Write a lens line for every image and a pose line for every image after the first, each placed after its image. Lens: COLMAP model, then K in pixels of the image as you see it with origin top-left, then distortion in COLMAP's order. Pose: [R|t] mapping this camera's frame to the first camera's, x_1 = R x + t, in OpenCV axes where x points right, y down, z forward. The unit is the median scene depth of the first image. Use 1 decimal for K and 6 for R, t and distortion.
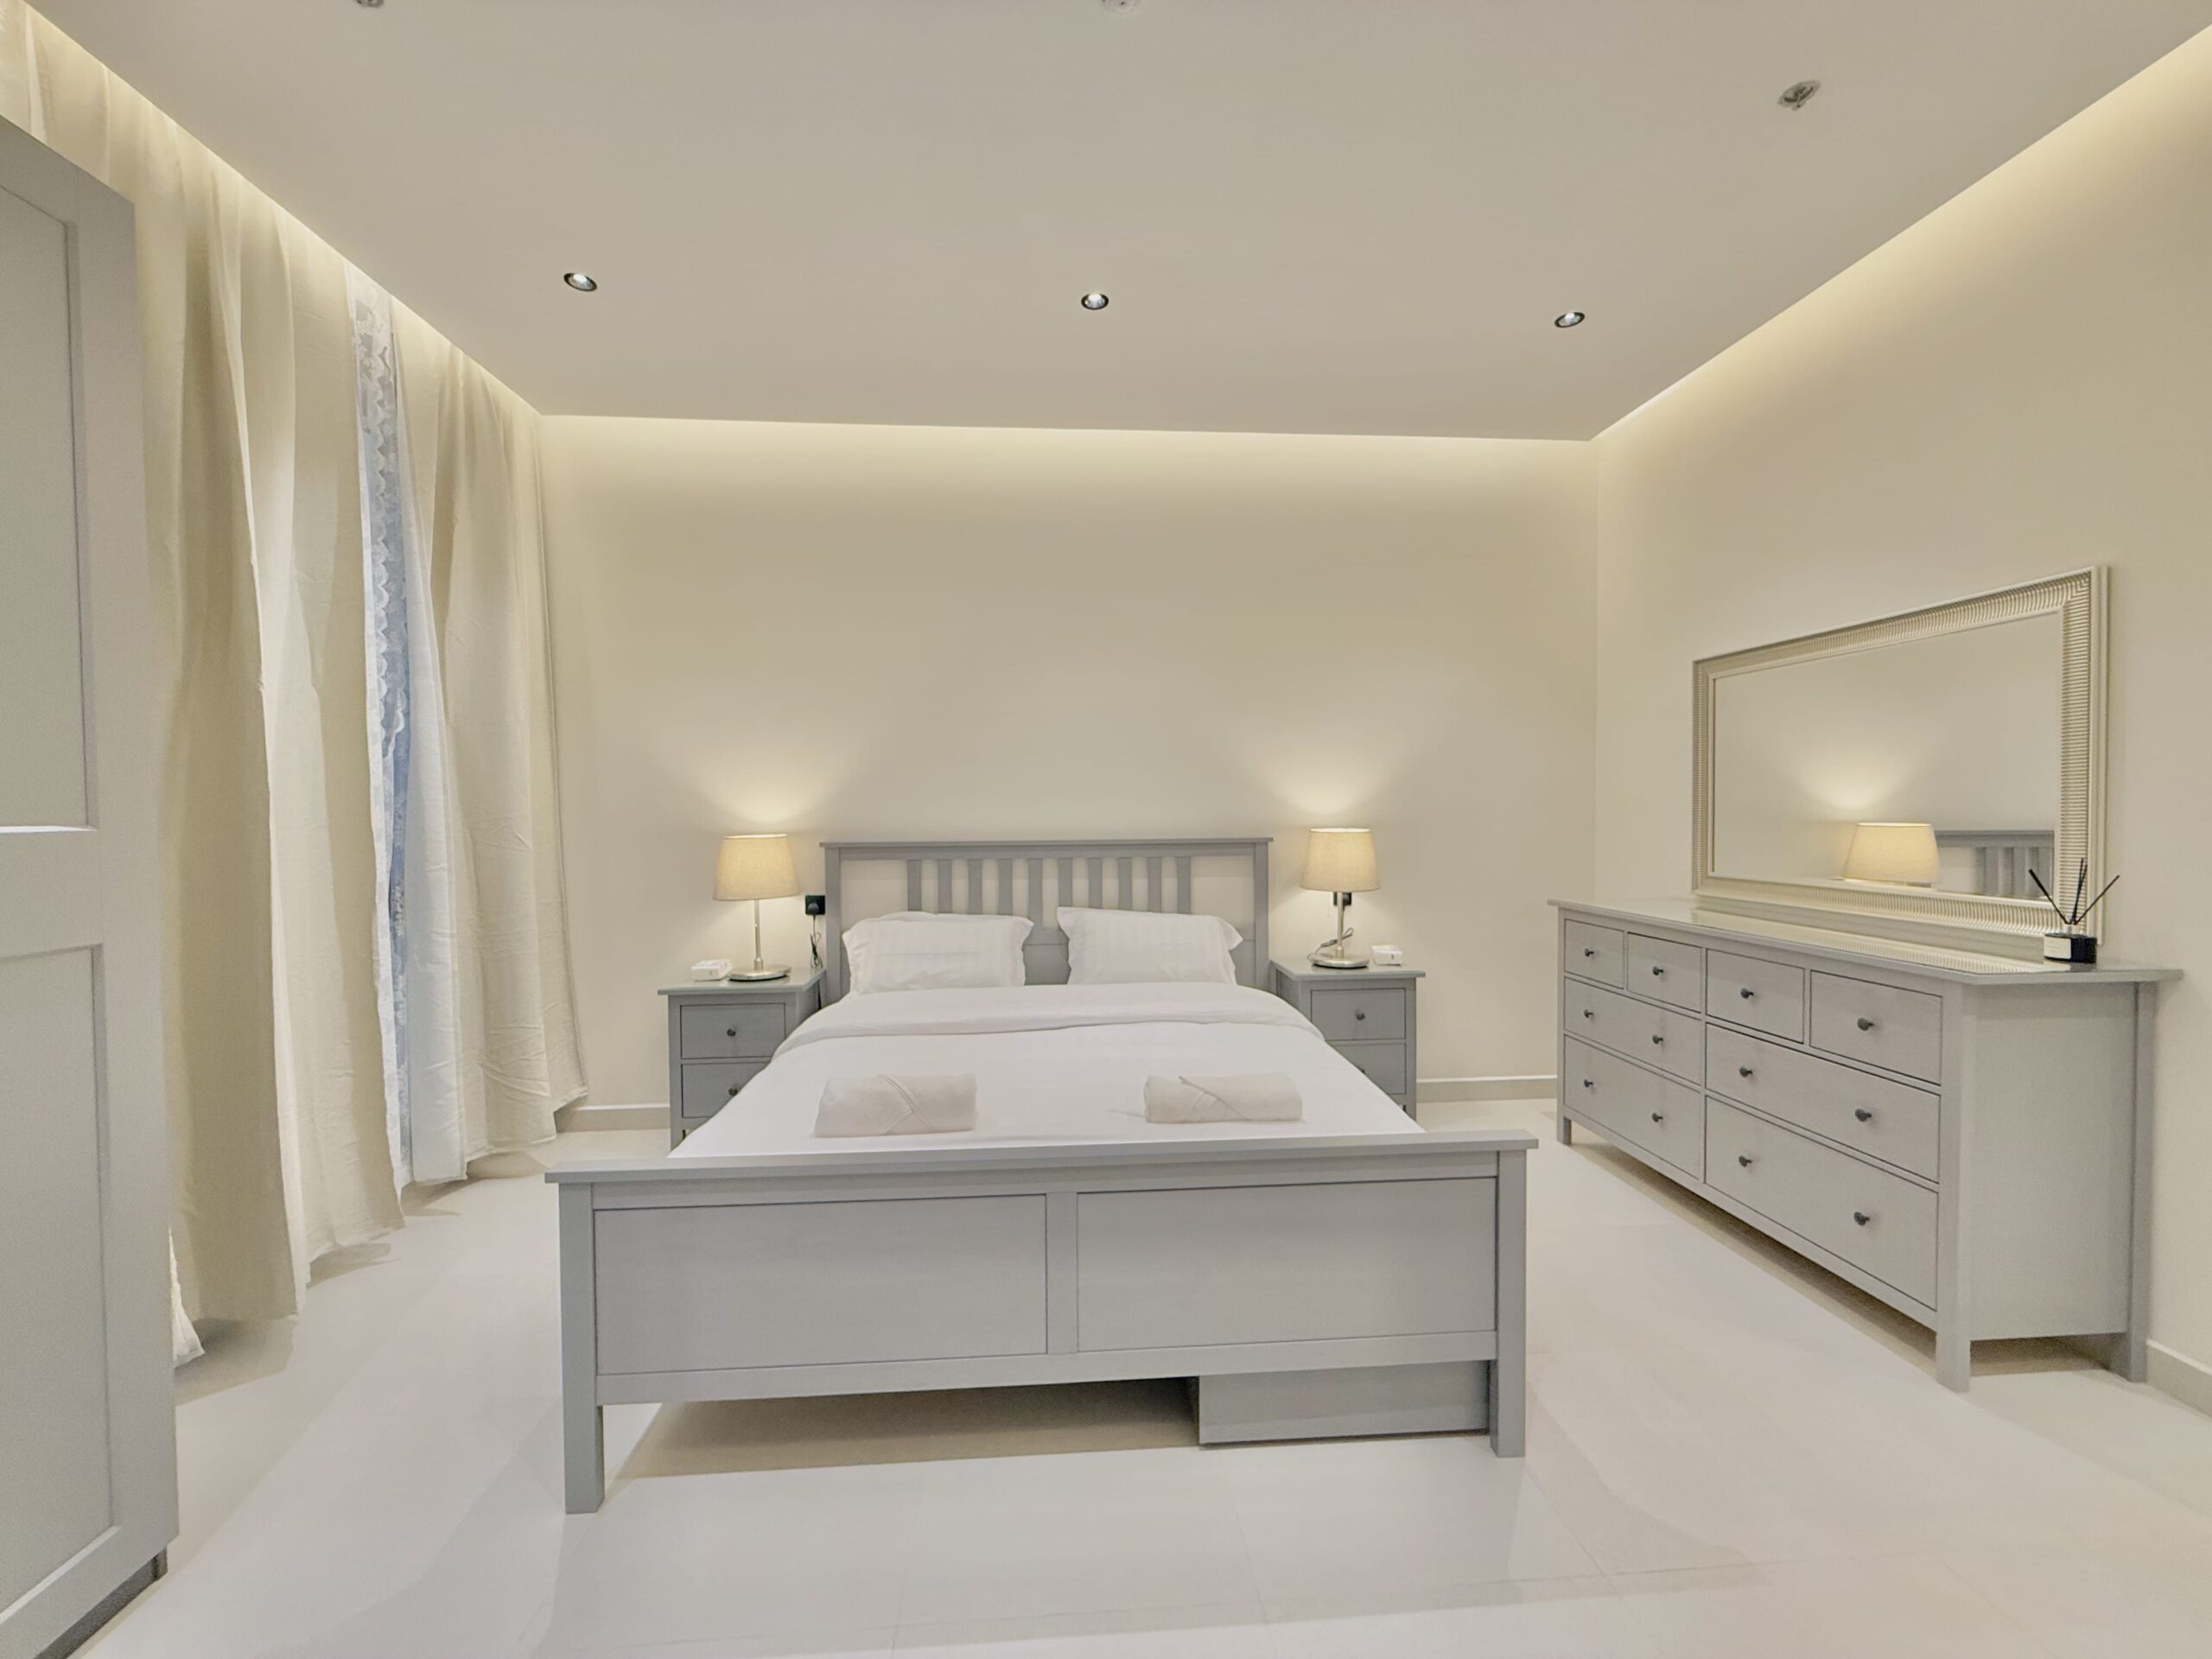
lens RADIAL K [[872.1, 0, 1106.0], [0, 872.1, 829.5], [0, 0, 1]] dist [-0.001909, -0.000072]
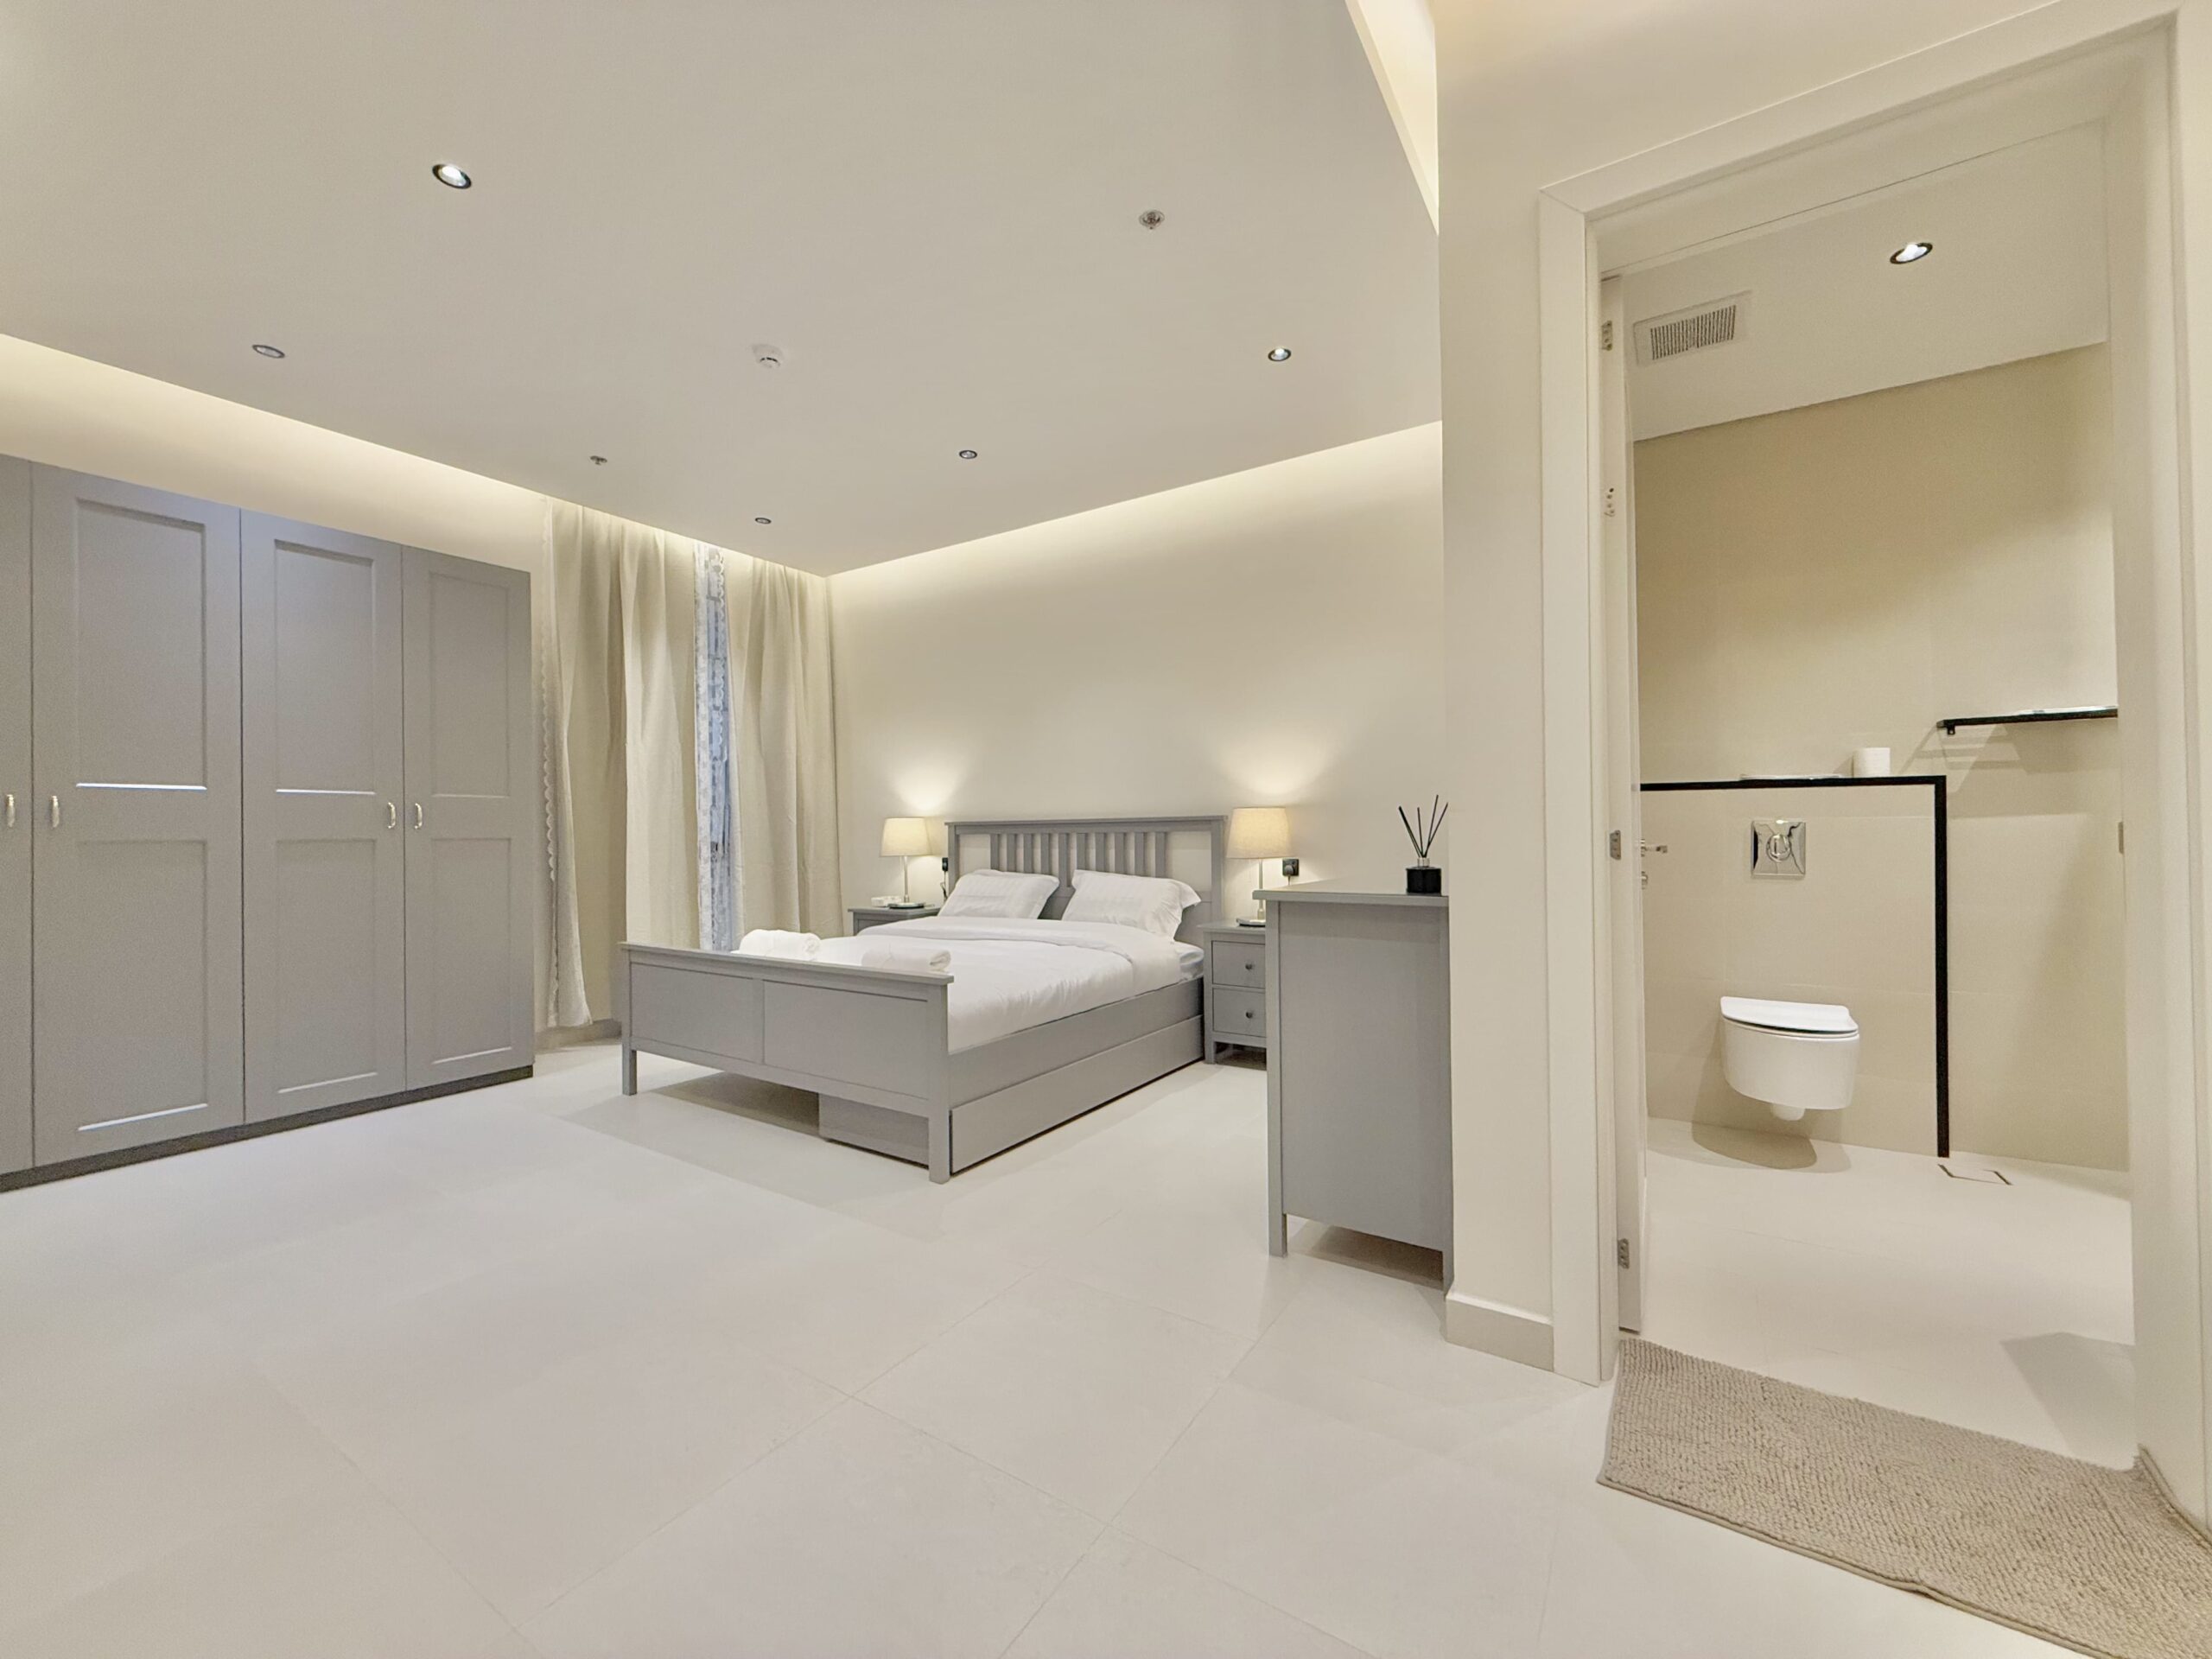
lens RADIAL K [[872.1, 0, 1106.0], [0, 872.1, 829.5], [0, 0, 1]] dist [-0.001909, -0.000072]
pose [[0.795949, -0.007010, -0.605323, 0.802969], [-0.008558, 0.999703, -0.022830, 0.058620], [0.605304, 0.023352, 0.795652, -0.038339]]
